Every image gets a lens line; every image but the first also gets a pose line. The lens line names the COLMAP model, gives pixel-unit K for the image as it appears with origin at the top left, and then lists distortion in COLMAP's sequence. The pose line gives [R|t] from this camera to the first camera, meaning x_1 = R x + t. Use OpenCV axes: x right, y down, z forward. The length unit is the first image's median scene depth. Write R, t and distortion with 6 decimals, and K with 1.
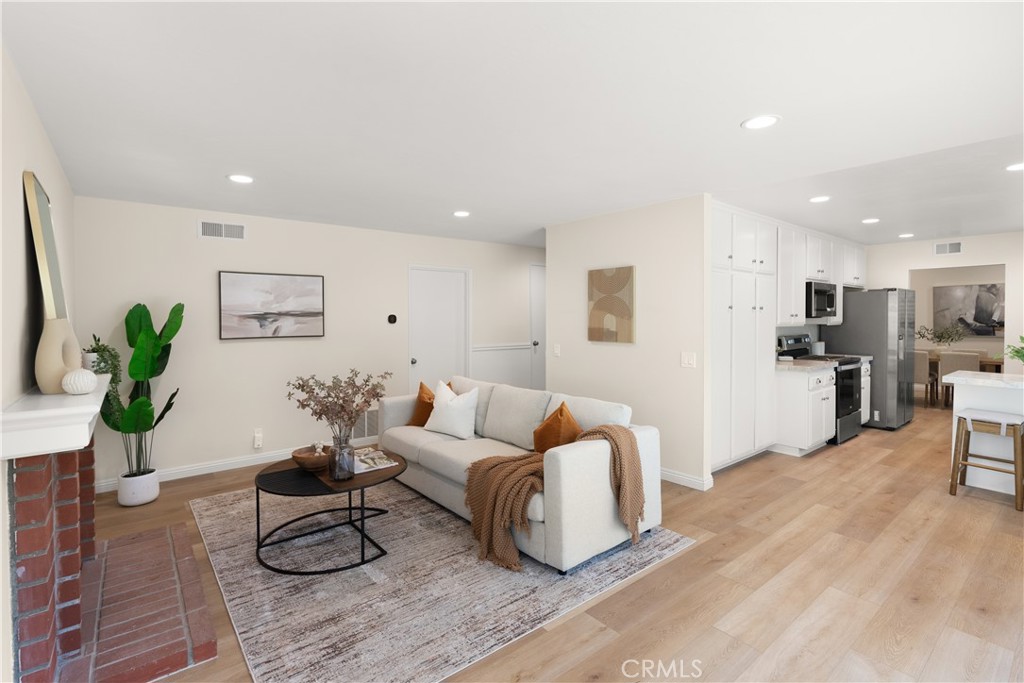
lens RADIAL K [[471.9, 0, 512.4], [0, 471.9, 332.4], [0, 0, 1]] dist [0.001709, 0.000294]
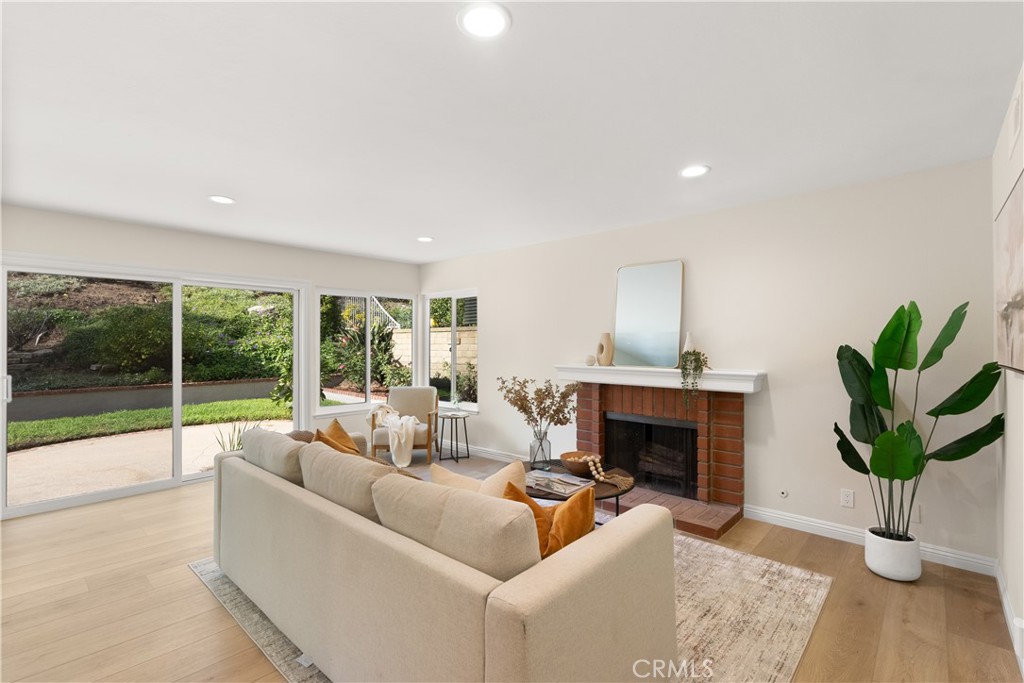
lens RADIAL K [[471.9, 0, 512.4], [0, 471.9, 332.4], [0, 0, 1]] dist [0.001709, 0.000294]
pose [[-0.986574, 0.006016, -0.163205, -0.065999], [0.004144, 0.999922, 0.011810, -0.029678], [0.163264, 0.010975, -0.986521, 1.400930]]
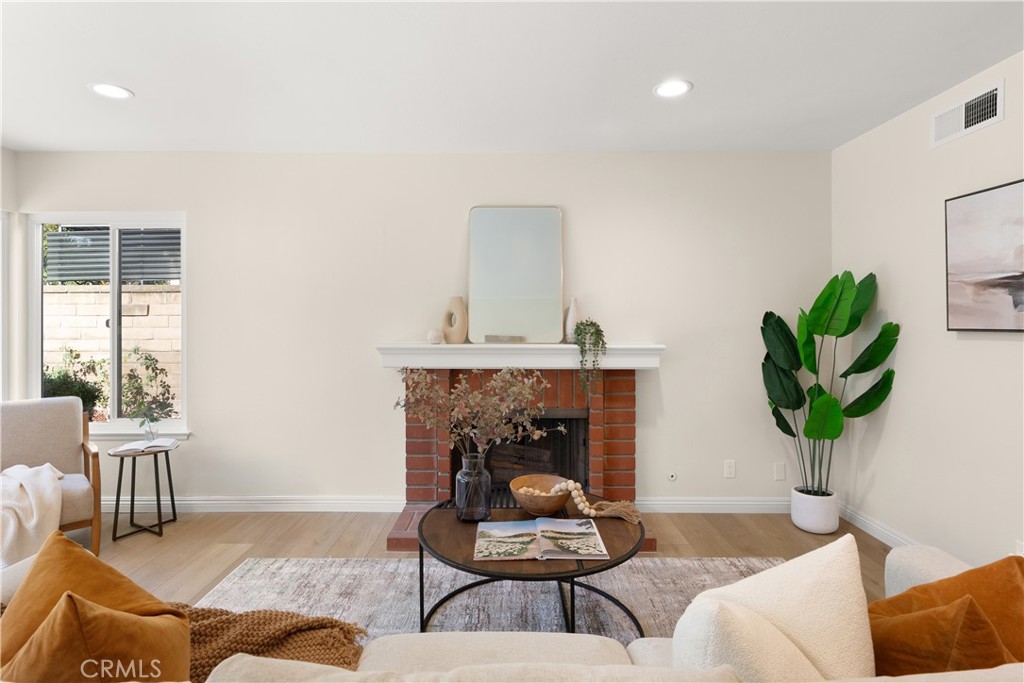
lens RADIAL K [[517.5, 0, 511.5], [0, 517.5, 320.5], [0, 0, 1]] dist [-0.000246, 0.001169]
pose [[-0.626521, 0.009028, -0.779352, 0.128788], [-0.018563, 0.999476, 0.026501, -0.002549], [0.779183, 0.031070, -0.626026, 0.986115]]
